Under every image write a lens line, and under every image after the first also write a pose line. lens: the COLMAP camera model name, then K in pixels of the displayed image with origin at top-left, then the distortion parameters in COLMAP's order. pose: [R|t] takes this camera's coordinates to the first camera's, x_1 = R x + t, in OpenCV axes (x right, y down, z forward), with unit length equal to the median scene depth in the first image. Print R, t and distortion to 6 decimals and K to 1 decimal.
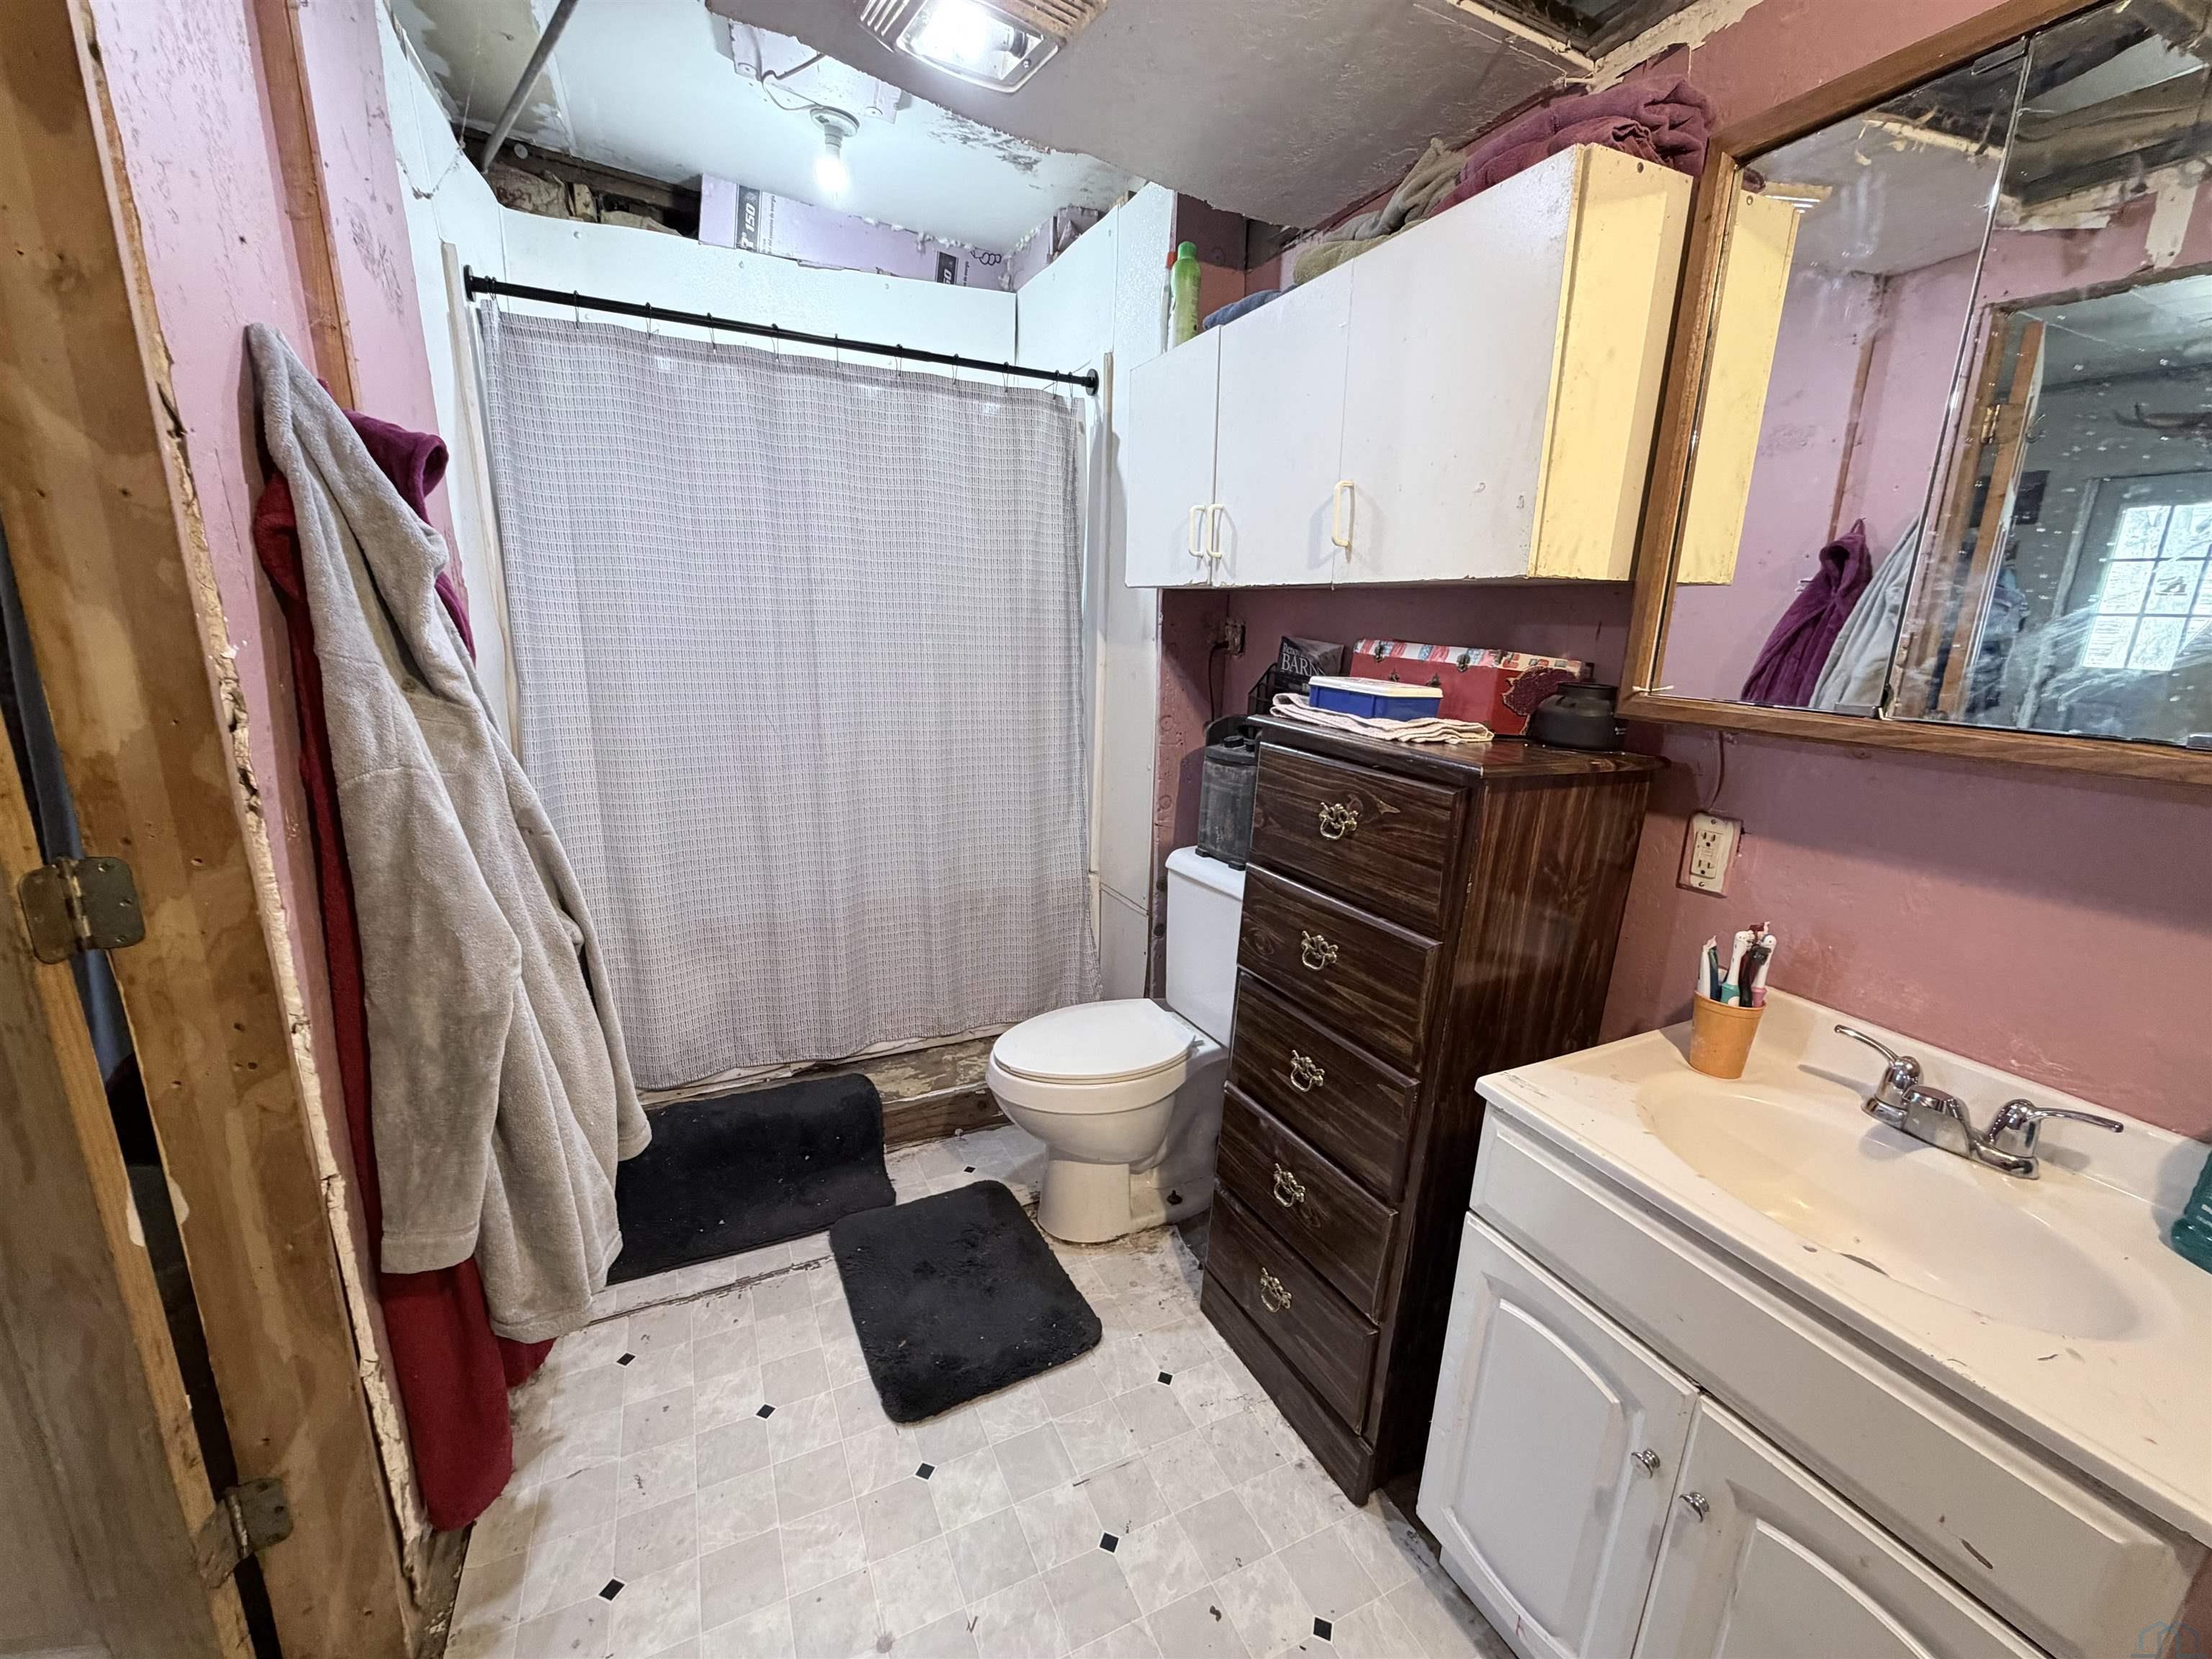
lens RADIAL K [[878.9, 0, 1098.4], [0, 878.9, 829.2], [0, 0, 1]] dist [0.001608, 0.000018]
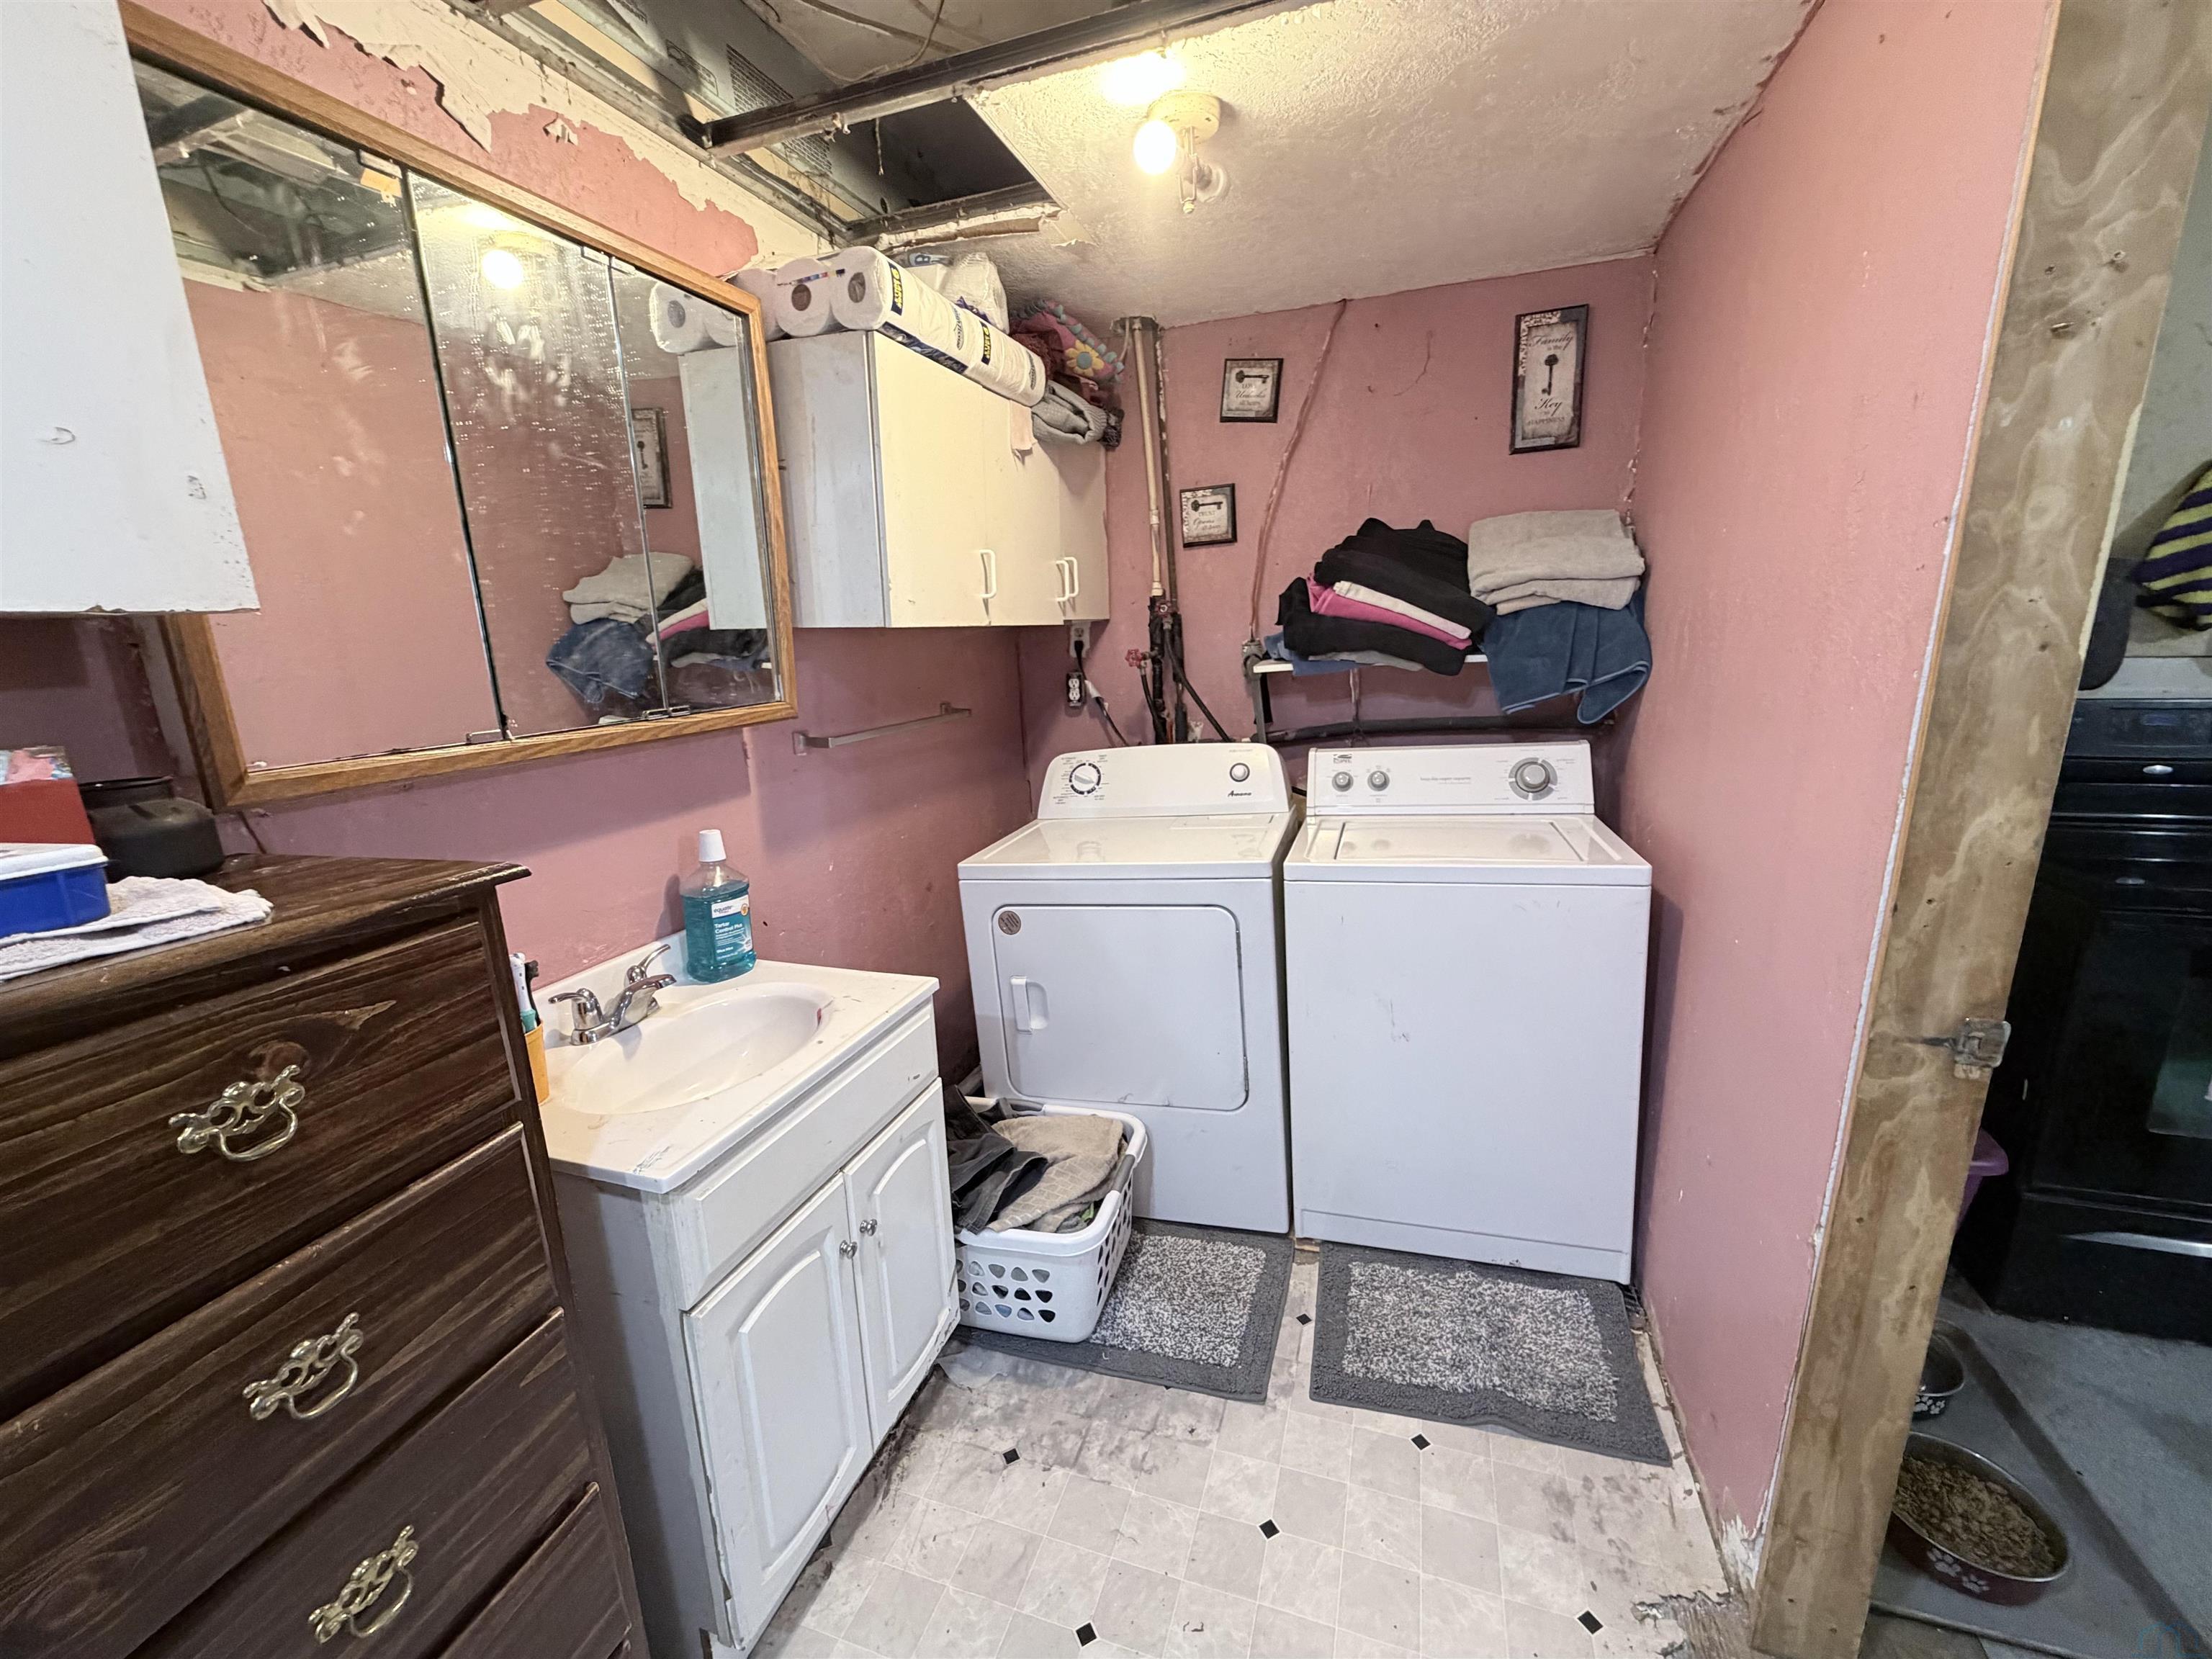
lens RADIAL K [[878.9, 0, 1098.4], [0, 878.9, 829.2], [0, 0, 1]] dist [0.001608, 0.000018]
pose [[-0.704628, -0.161796, 0.690884, -0.385676], [0.190143, 0.894995, 0.403521, -0.273527], [-0.683626, 0.415699, -0.599875, 0.977379]]
